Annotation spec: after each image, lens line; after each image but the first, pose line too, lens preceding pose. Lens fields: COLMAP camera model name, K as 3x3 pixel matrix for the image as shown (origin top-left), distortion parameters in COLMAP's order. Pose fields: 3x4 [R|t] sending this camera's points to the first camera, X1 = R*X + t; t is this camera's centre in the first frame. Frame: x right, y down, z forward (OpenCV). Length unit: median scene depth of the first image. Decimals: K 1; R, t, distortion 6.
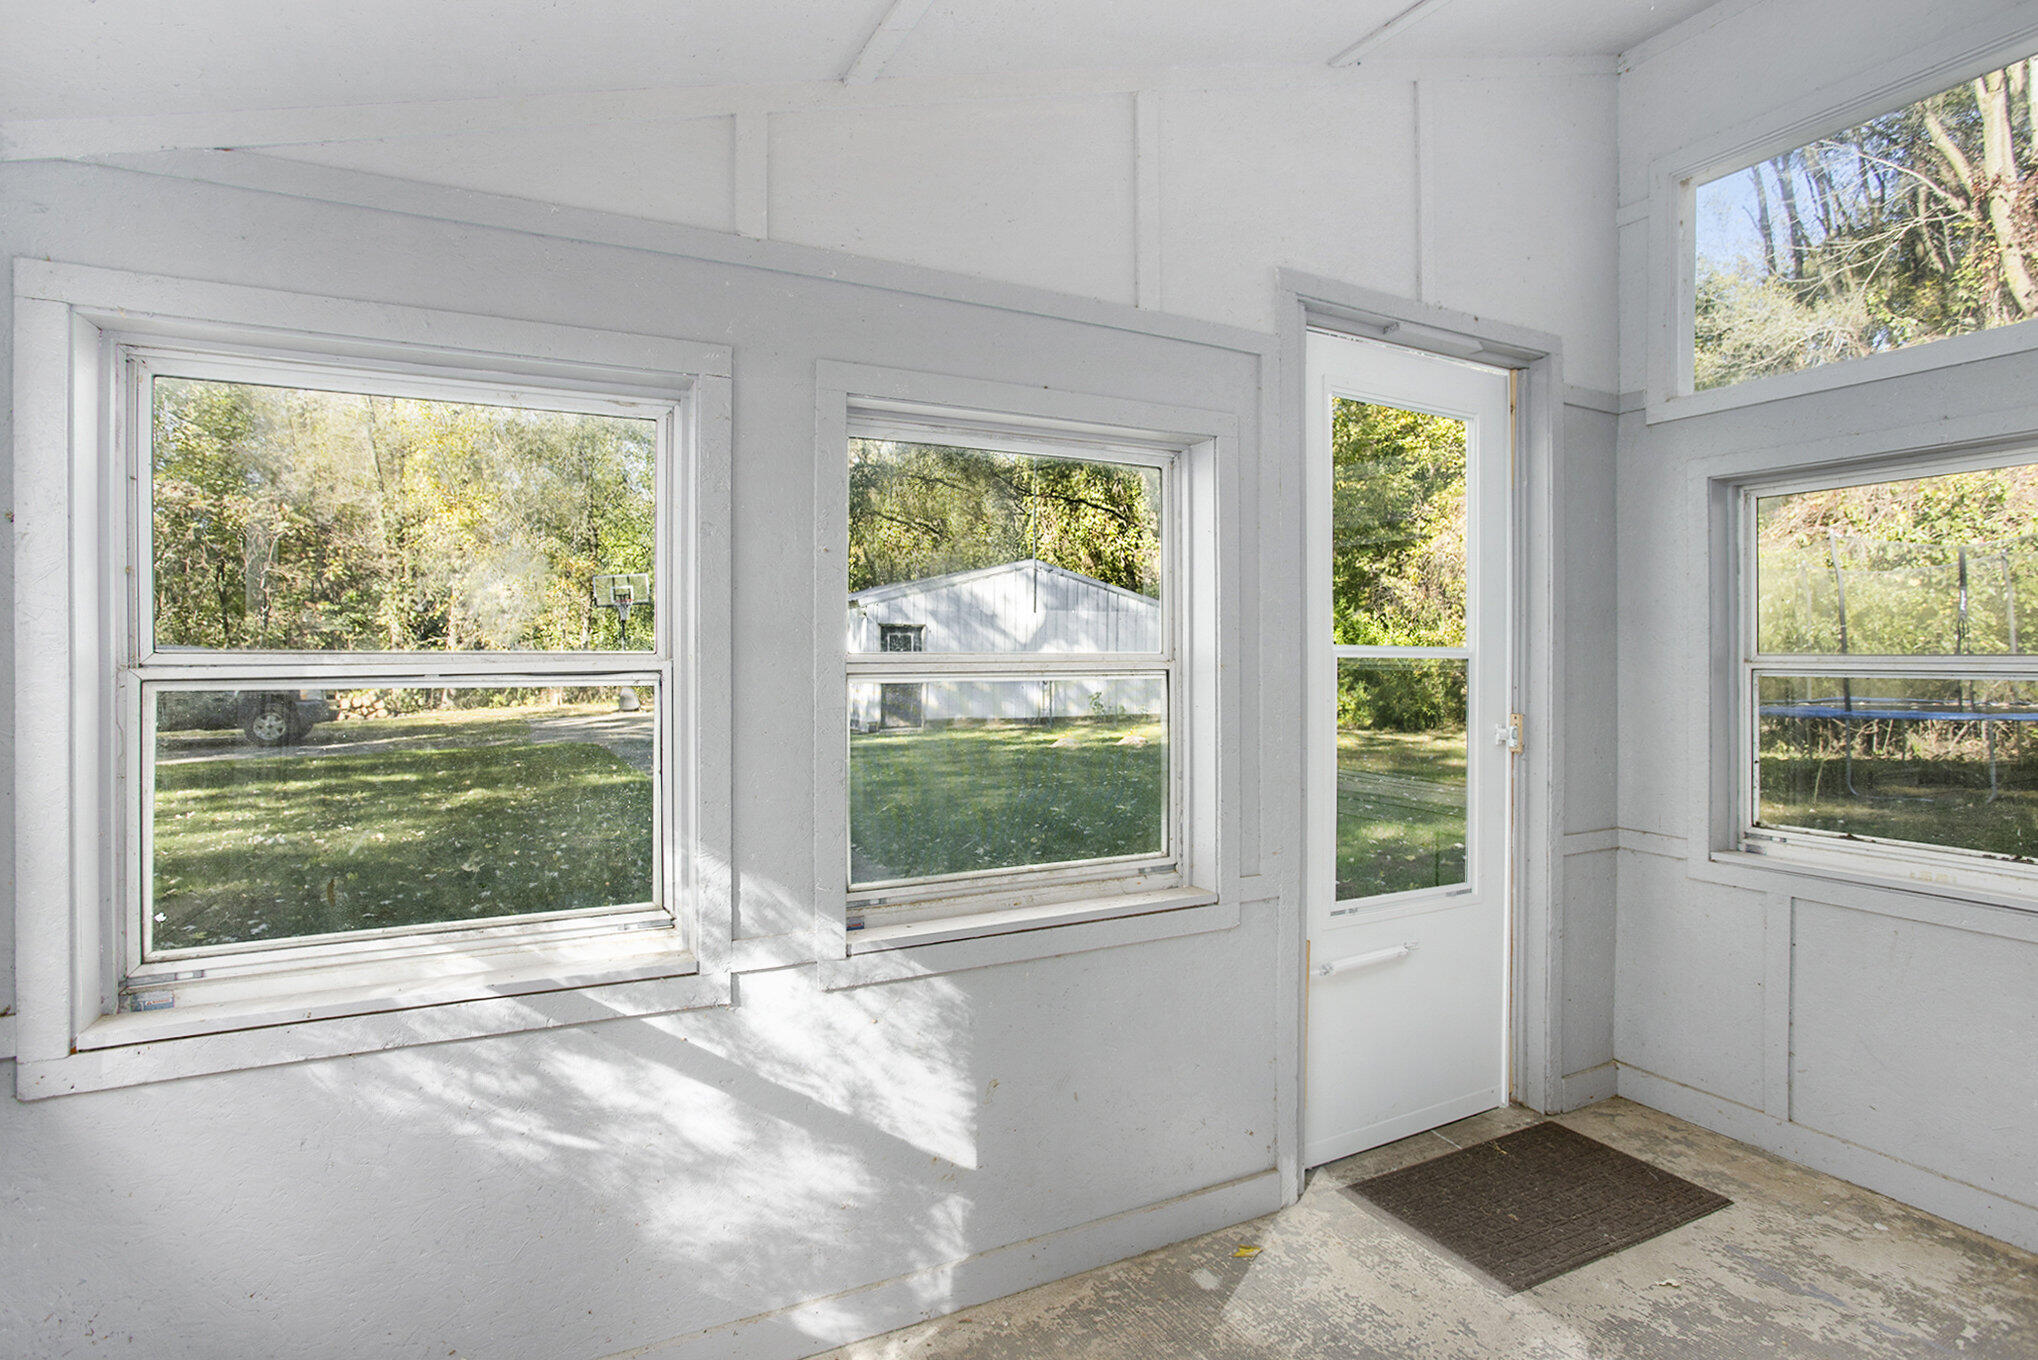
lens RADIAL K [[1006.8, 0, 1014.9], [0, 1006.8, 657.9], [0, 0, 1]] dist [-0.037893, 0.000370]
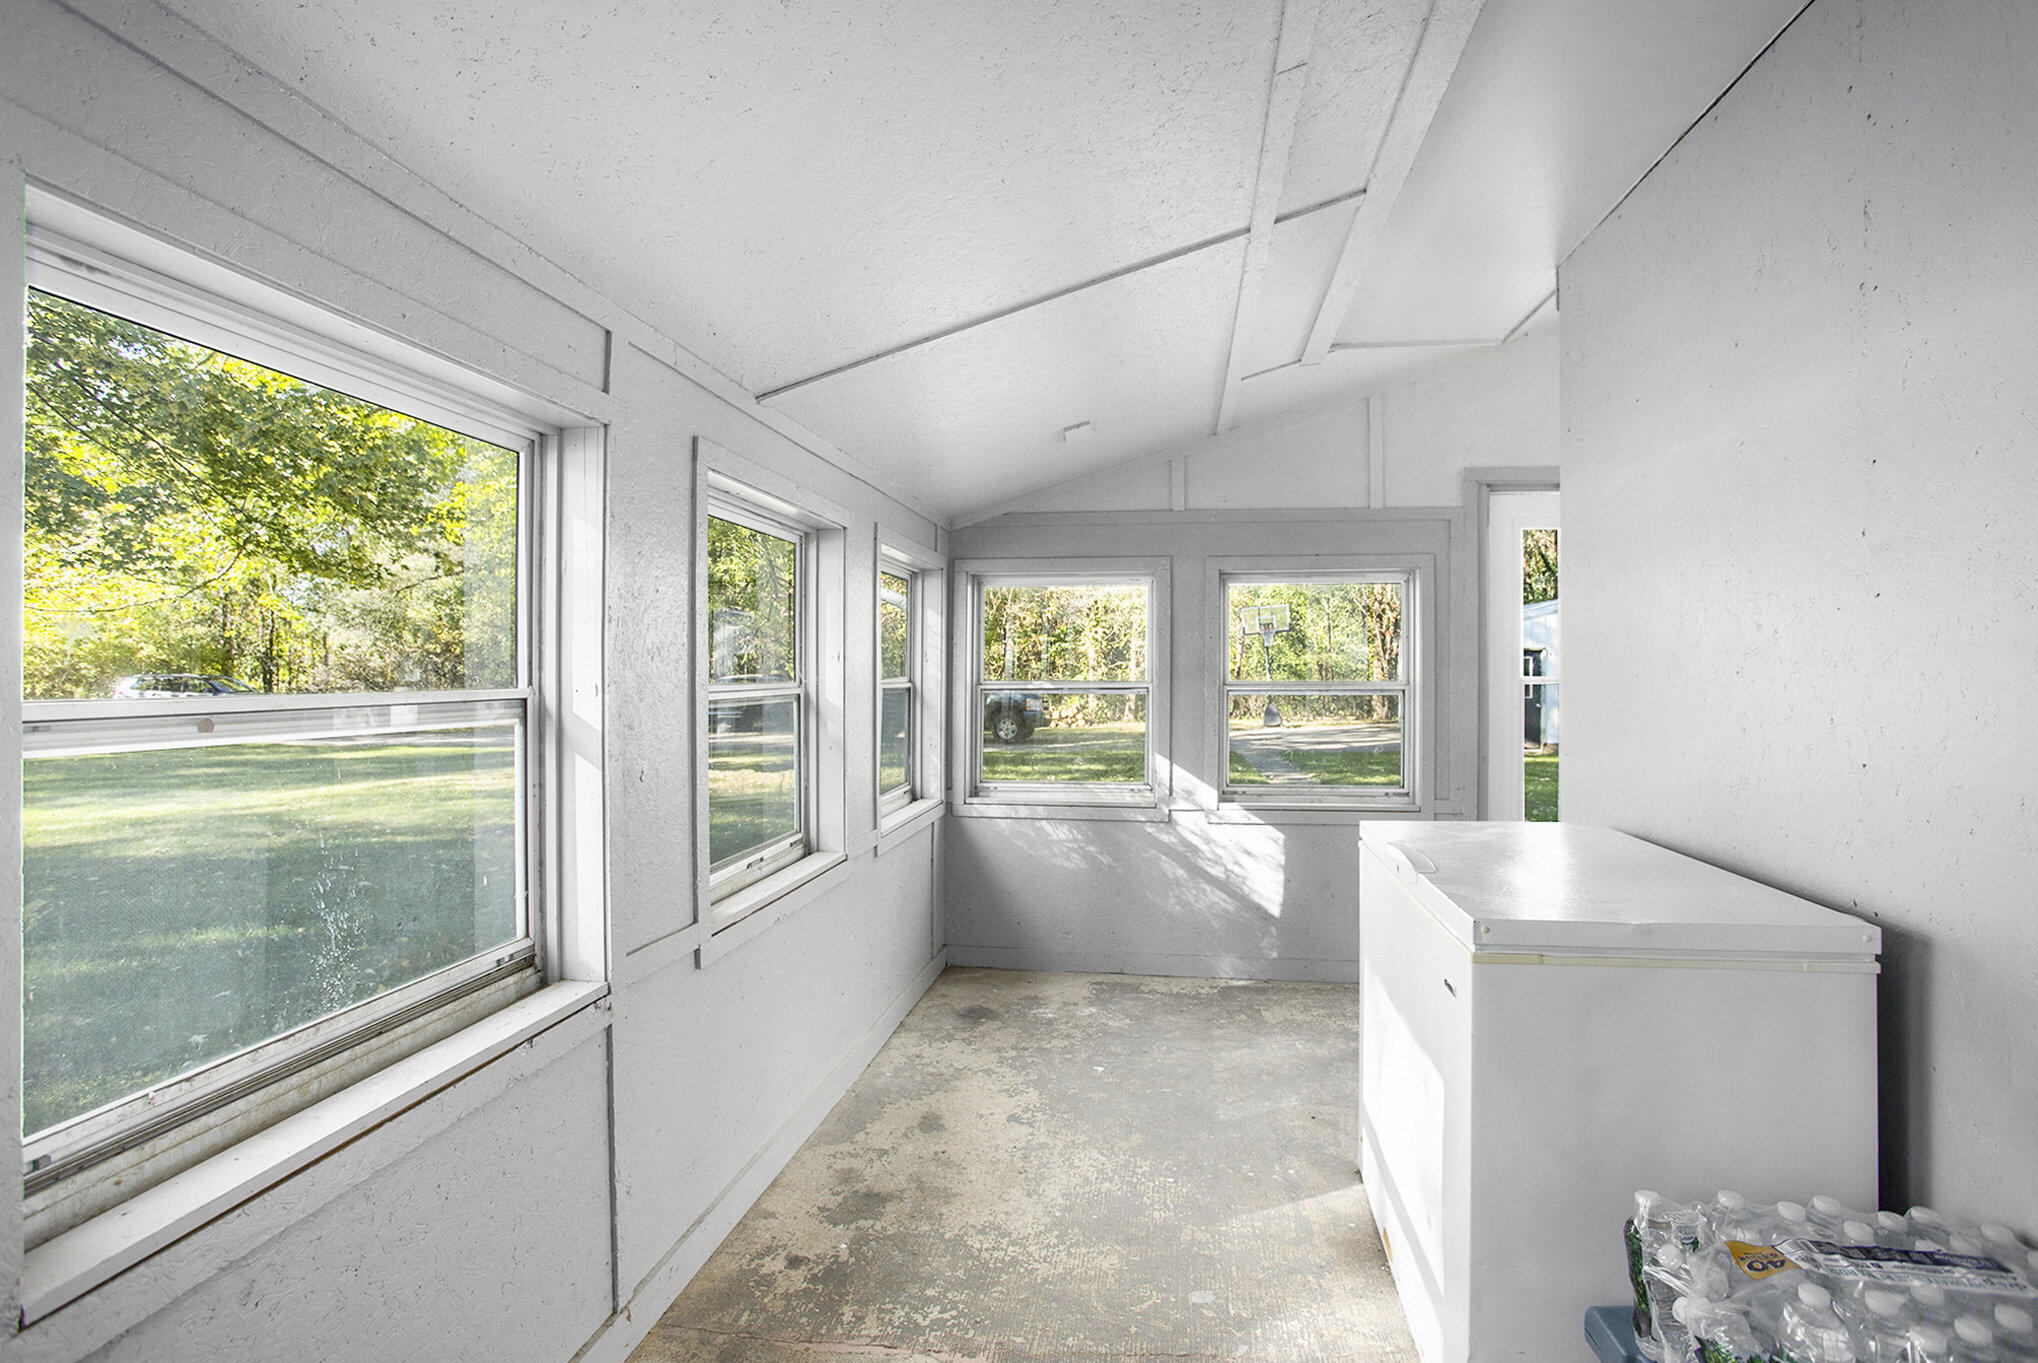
lens RADIAL K [[1006.8, 0, 1014.9], [0, 1006.8, 659.4], [0, 0, 1]] dist [-0.037893, 0.000370]
pose [[0.802811, -0.010253, -0.596146, 0.078021], [-0.001348, 0.999818, -0.019011, -0.000865], [0.596233, 0.016065, 0.802651, -0.107419]]
